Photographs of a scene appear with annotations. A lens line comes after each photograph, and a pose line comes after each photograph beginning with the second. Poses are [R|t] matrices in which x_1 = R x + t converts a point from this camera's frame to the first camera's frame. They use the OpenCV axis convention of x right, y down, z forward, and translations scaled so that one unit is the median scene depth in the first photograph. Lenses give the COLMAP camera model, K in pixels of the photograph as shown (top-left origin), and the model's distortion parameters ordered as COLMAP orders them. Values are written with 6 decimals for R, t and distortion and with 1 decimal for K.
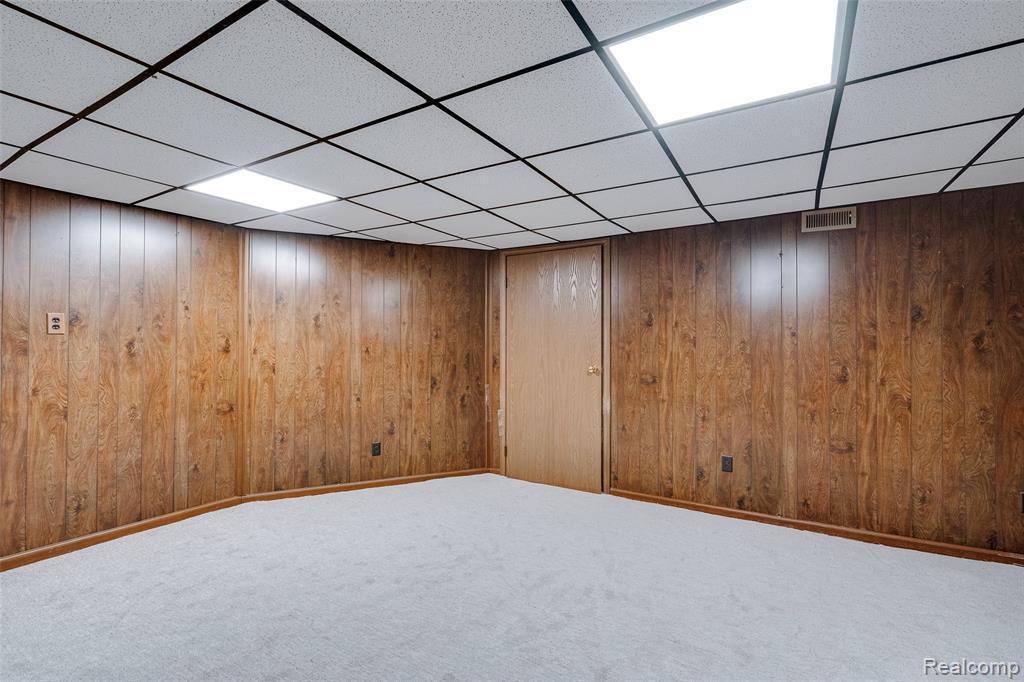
lens RADIAL K [[463.3, 0, 547.7], [0, 463.3, 341.2], [0, 0, 1]] dist [0.000952, 0.001367]
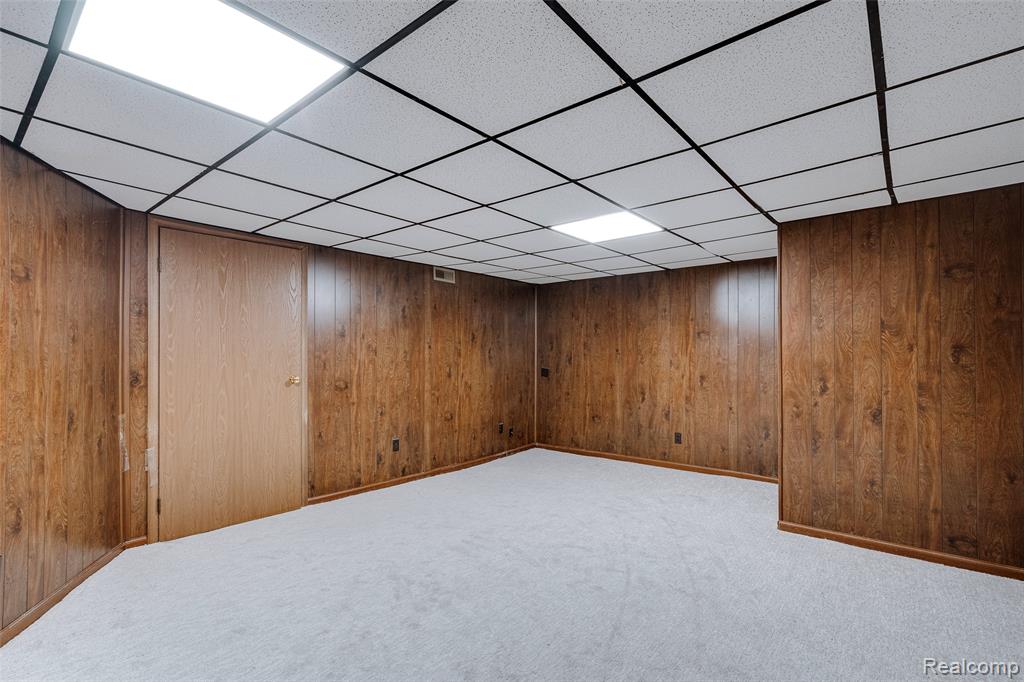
lens RADIAL K [[460.6, 0, 481.8], [0, 460.6, 354.3], [0, 0, 1]] dist [0.000333, 0.000264]
pose [[0.234157, -0.000895, 0.972198, -0.779743], [-0.011641, 0.999925, 0.003724, 0.001011], [-0.972129, -0.012189, 0.234129, 0.440642]]
